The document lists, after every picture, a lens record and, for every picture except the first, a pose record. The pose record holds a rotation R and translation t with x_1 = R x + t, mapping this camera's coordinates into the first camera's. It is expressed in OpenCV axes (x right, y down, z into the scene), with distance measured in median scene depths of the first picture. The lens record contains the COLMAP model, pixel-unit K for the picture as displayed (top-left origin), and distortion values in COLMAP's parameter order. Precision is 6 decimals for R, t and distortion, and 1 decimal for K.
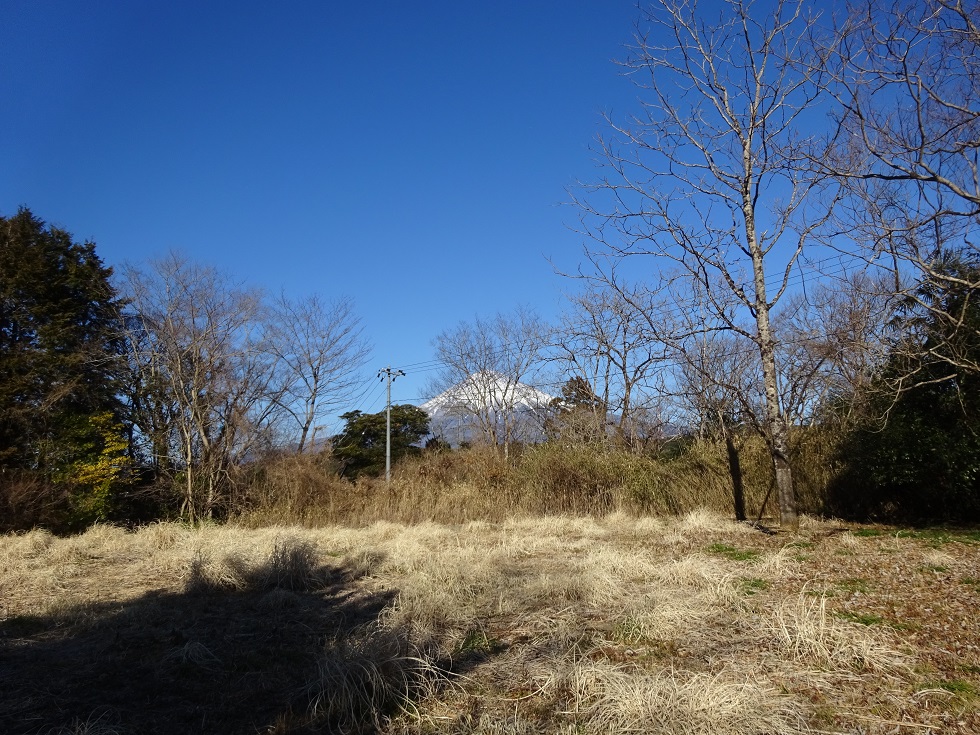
lens RADIAL K [[709.9, 0, 486.7], [0, 709.9, 370.2], [0, 0, 1]] dist [-0.000999, -0.007396]
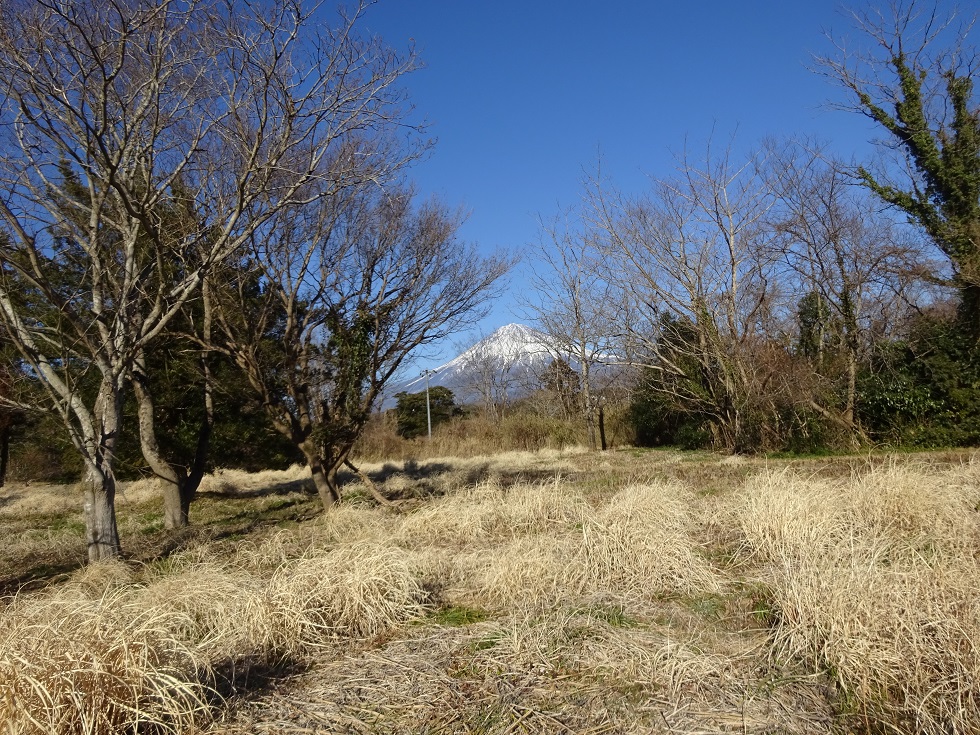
lens RADIAL K [[709.9, 0, 486.7], [0, 709.9, 370.2], [0, 0, 1]] dist [-0.000999, -0.007396]
pose [[0.997945, -0.050323, -0.039671, 0.063532], [0.052815, 0.996520, 0.064488, -0.097509], [0.036287, -0.066451, 0.997130, -0.609656]]
